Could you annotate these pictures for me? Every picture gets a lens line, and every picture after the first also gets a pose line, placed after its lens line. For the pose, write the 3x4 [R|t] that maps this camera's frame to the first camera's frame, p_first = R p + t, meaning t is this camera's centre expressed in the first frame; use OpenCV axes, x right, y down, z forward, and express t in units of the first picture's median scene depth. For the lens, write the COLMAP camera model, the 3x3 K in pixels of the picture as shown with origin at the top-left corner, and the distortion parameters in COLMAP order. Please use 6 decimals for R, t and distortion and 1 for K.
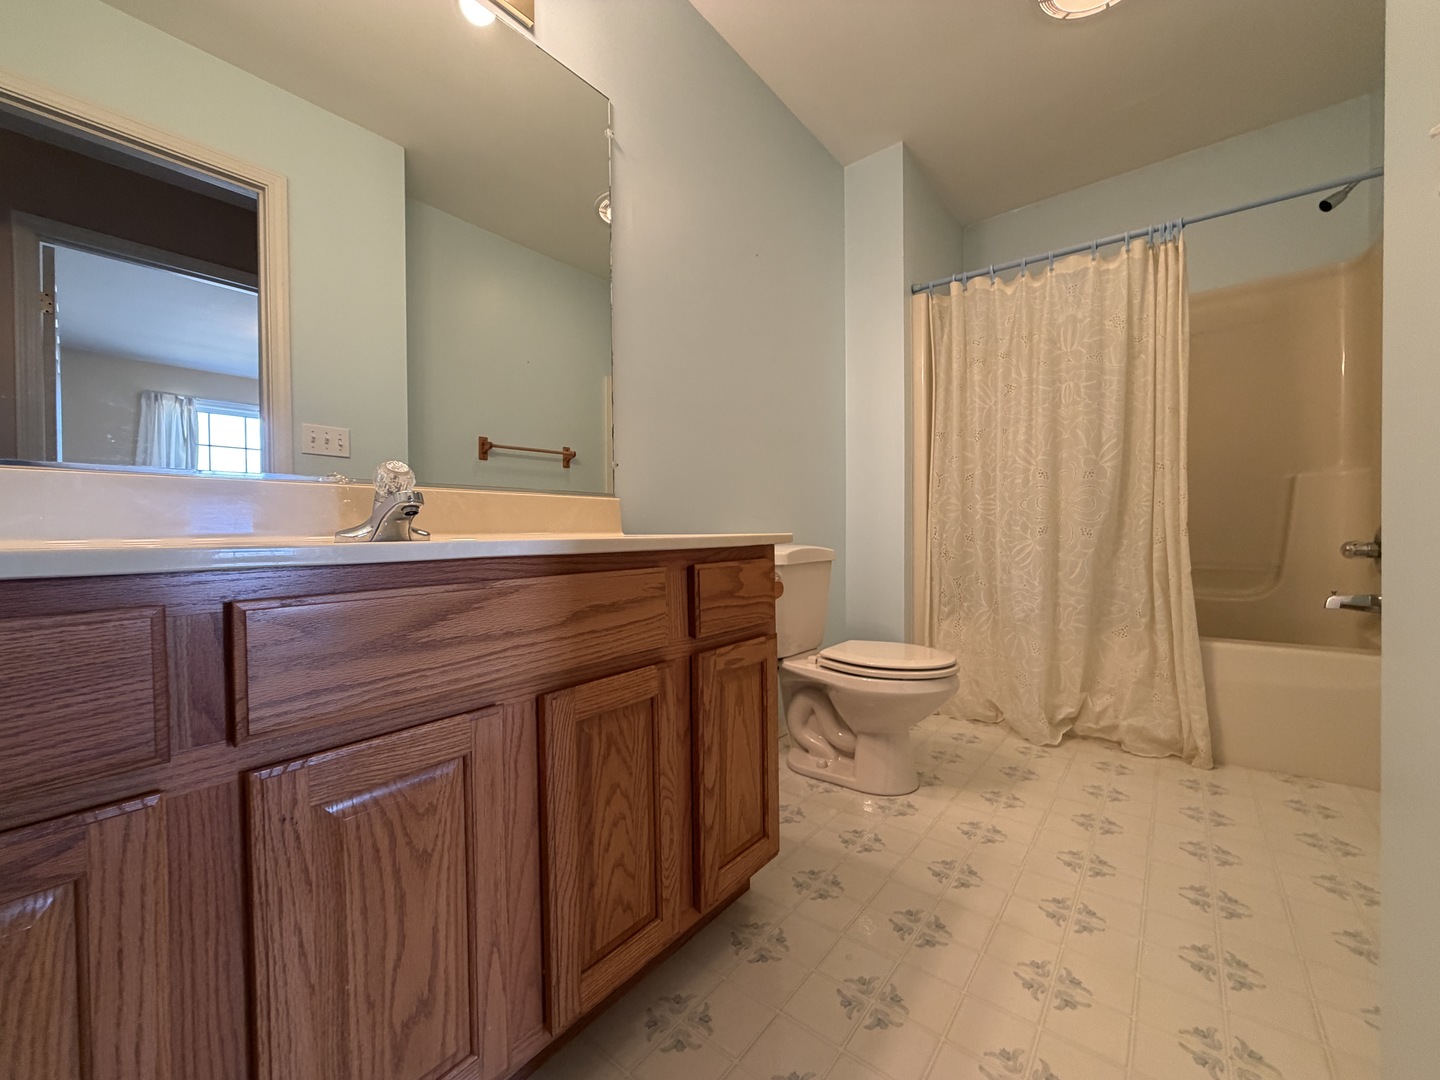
lens RADIAL K [[575.5, 0, 718.2], [0, 575.5, 533.5], [0, 0, 1]] dist [0.000702, -0.000046]
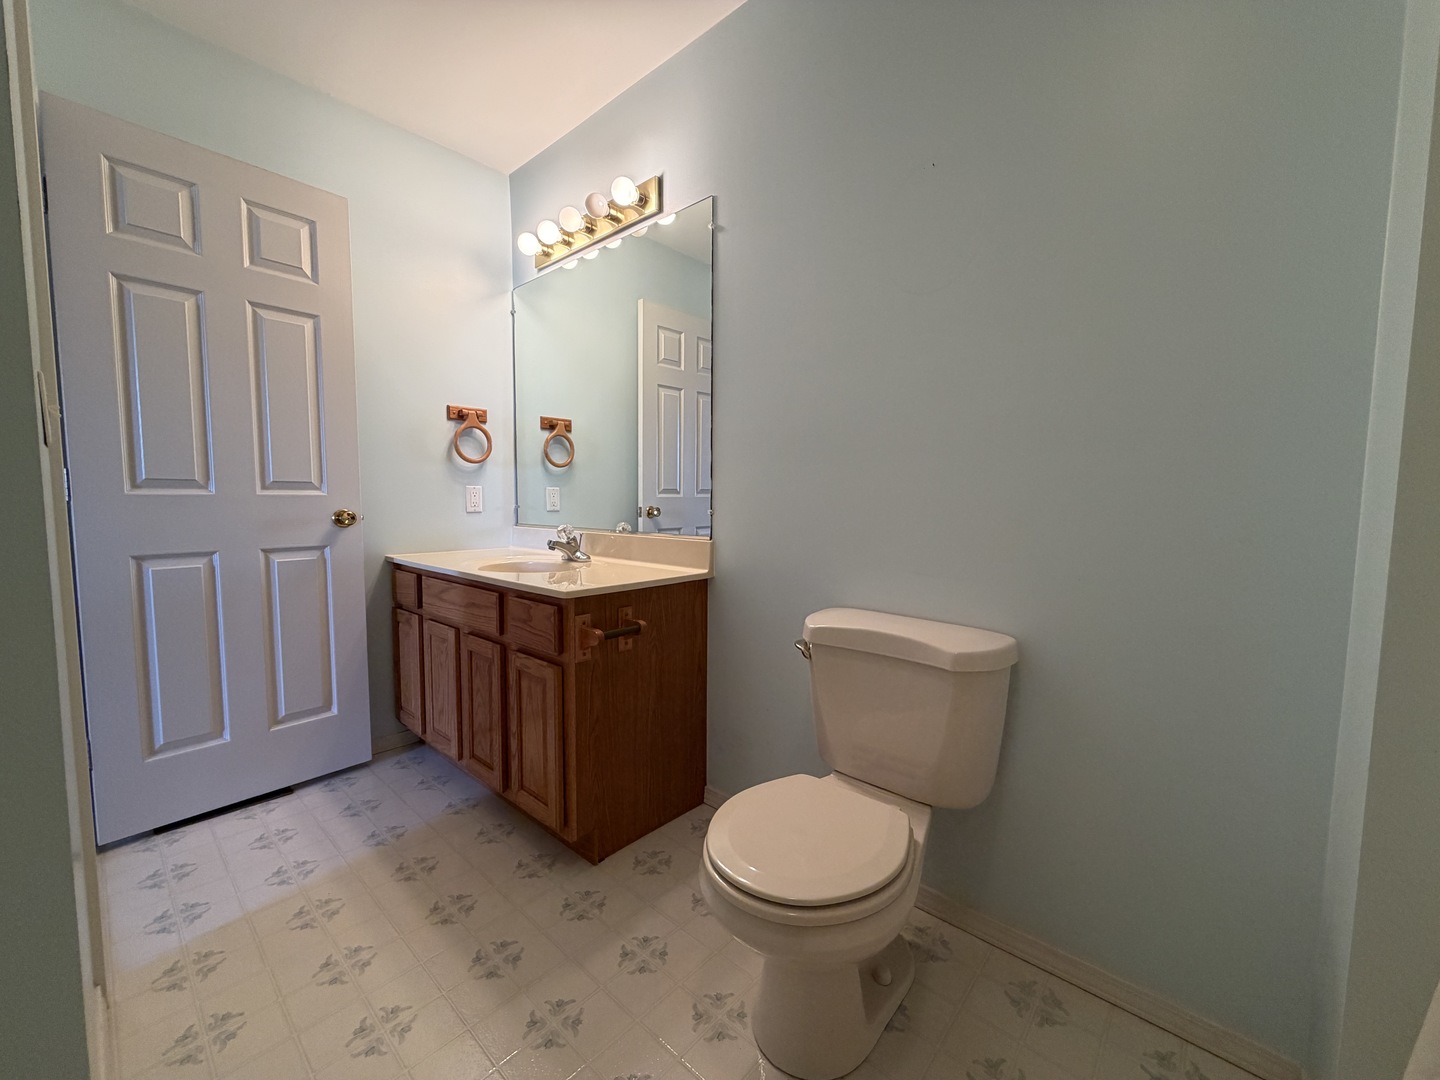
lens RADIAL K [[575.5, 0, 718.2], [0, 575.5, 545.3], [0, 0, 1]] dist [0.000702, -0.000046]
pose [[-0.058536, 0.085249, -0.994639, 1.457098], [-0.015375, 0.996152, 0.086284, -0.227801], [0.998167, 0.020344, -0.057000, 1.575263]]
